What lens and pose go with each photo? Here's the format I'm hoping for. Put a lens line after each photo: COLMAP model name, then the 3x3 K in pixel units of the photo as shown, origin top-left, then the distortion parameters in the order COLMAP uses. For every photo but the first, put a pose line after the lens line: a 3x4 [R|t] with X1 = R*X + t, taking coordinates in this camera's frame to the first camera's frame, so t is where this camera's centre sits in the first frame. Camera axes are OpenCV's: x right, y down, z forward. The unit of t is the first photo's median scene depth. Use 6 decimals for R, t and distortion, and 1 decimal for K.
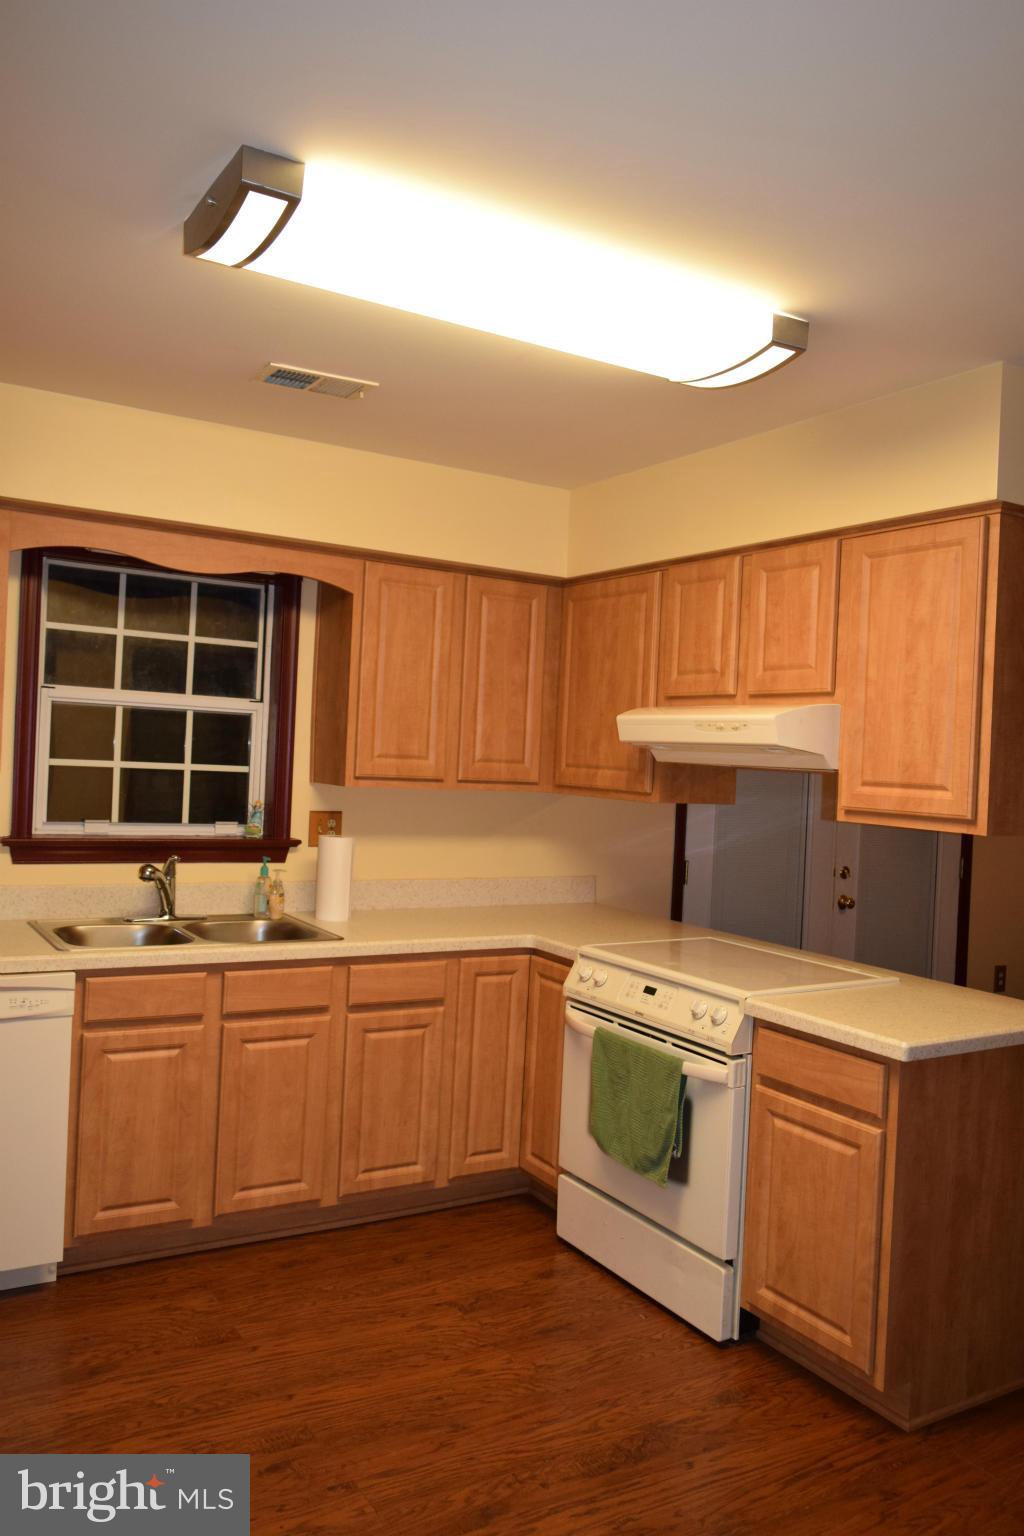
lens RADIAL K [[1189.3, 0, 512.0], [0, 1189.3, 768.0], [0, 0, 1]] dist [-0.012841, -0.001526]
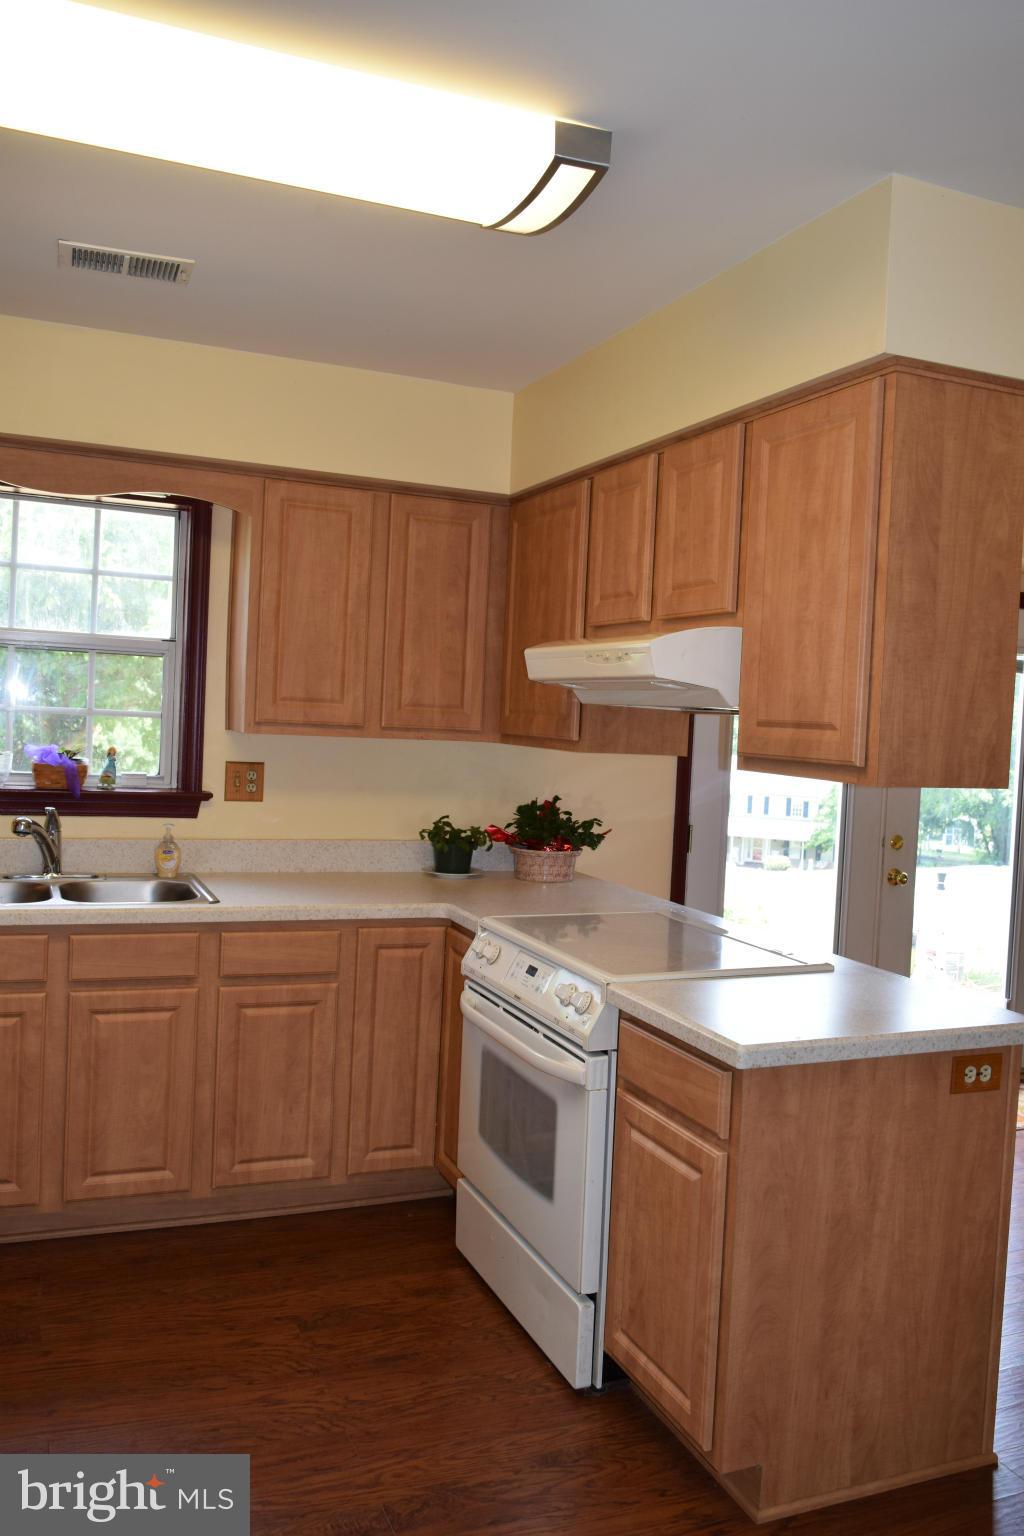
lens RADIAL K [[1244.6, 0, 512.0], [0, 1244.6, 768.0], [0, 0, 1]] dist [-0.021954, -0.001341]
pose [[0.988120, 0.006858, -0.153529, 0.225697], [-0.002904, 0.999659, 0.025963, 0.018774], [0.153655, -0.025209, 0.987803, 0.119626]]
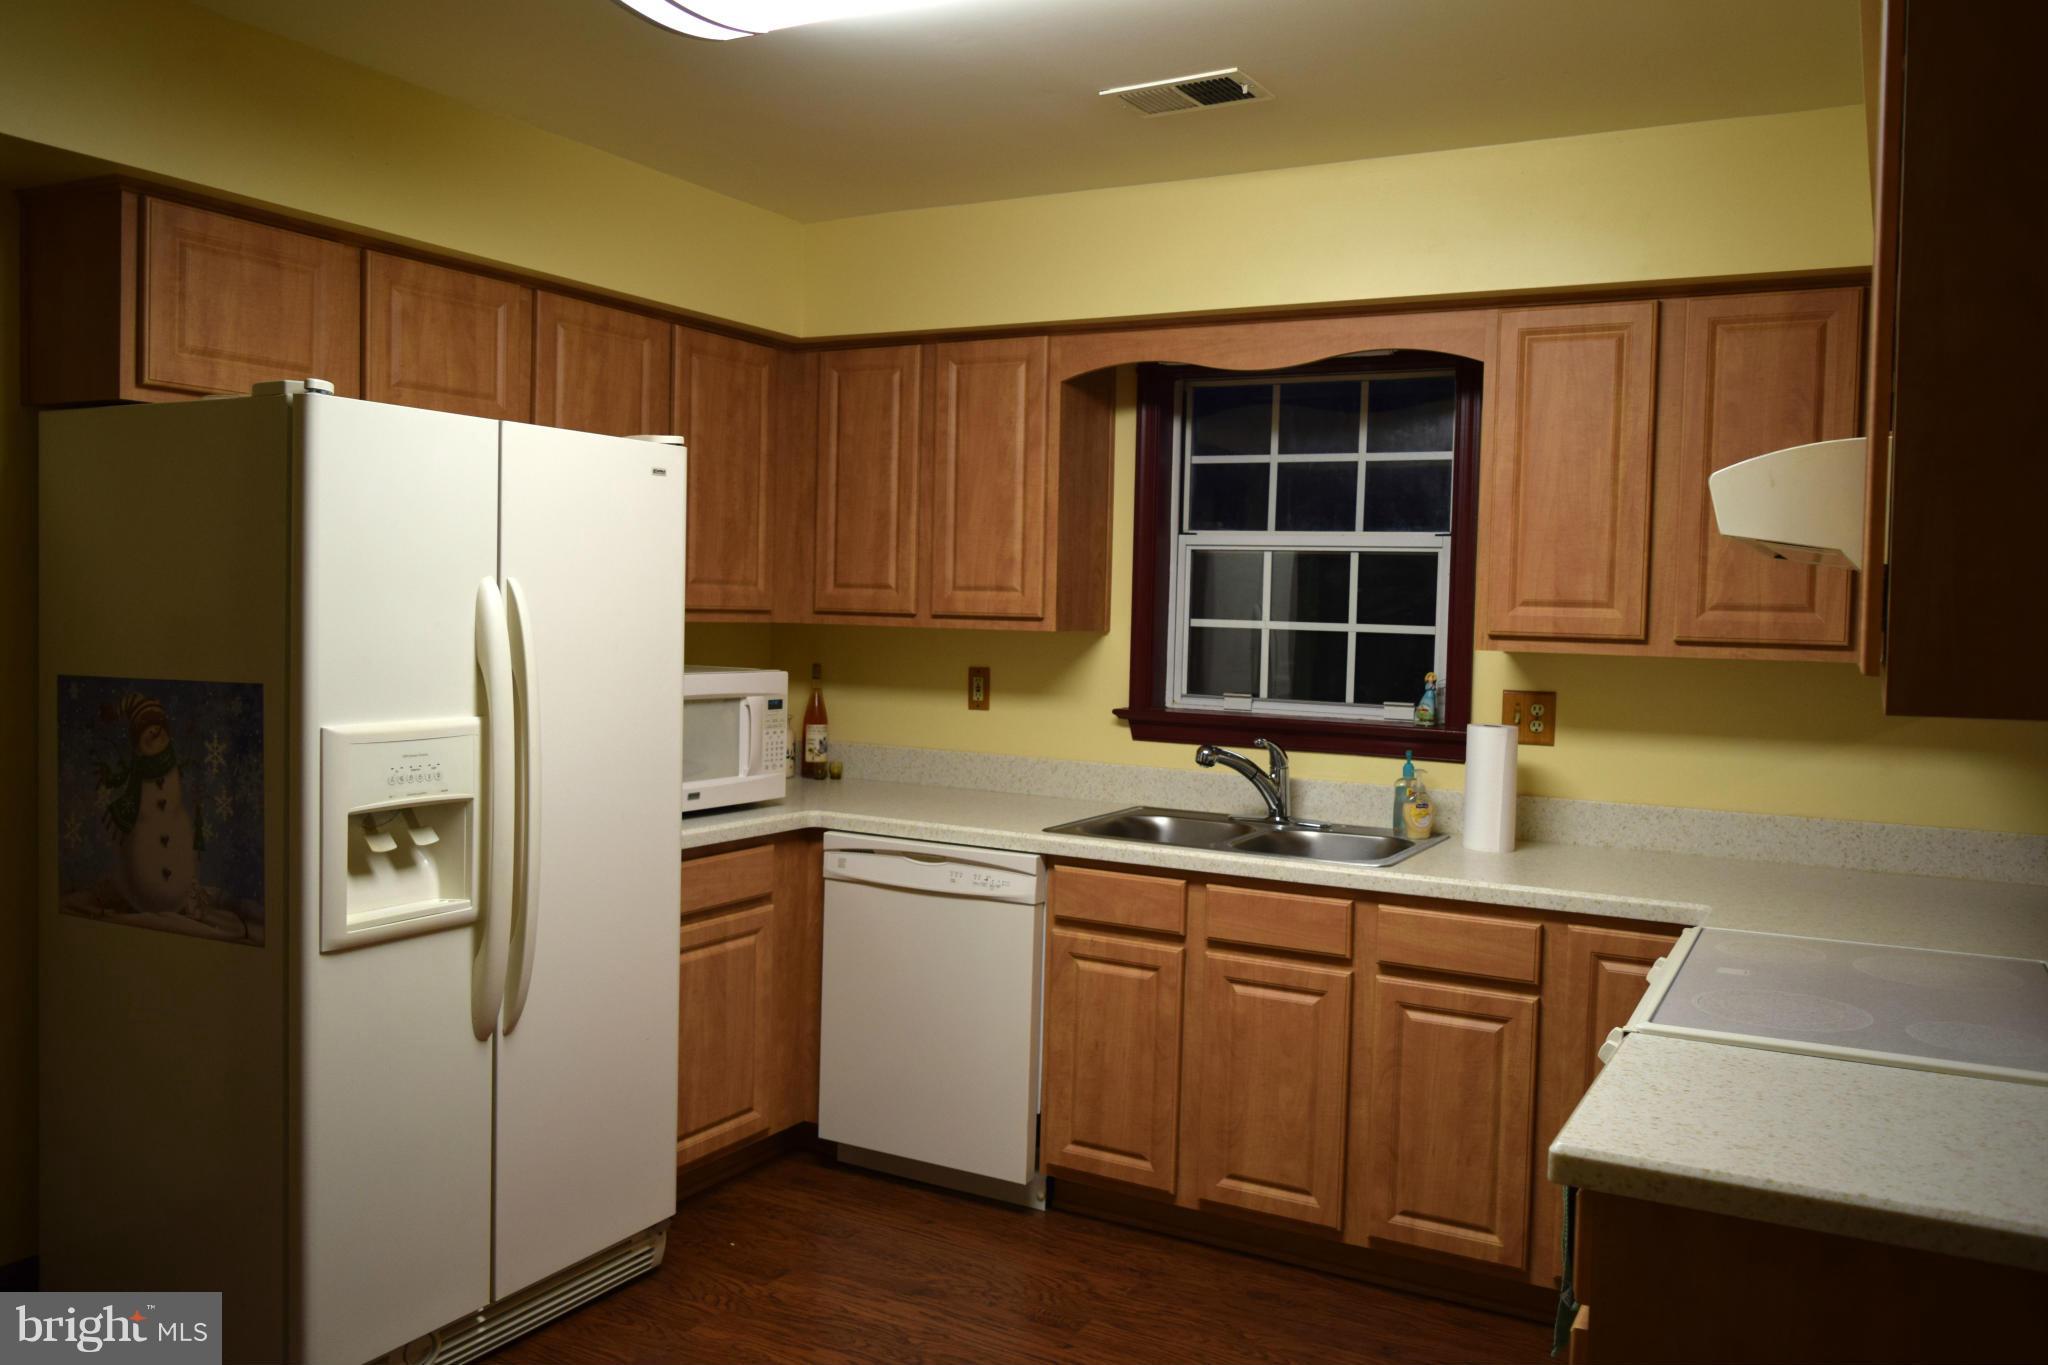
lens RADIAL K [[1585.7, 0, 1018.0], [0, 1585.7, 664.3], [0, 0, 1]] dist [-0.012841, -0.001526]
pose [[0.496634, -0.001330, -0.867959, 0.568407], [-0.010429, 0.999917, -0.007500, 0.036890], [0.867897, 0.012777, 0.496579, 0.369013]]
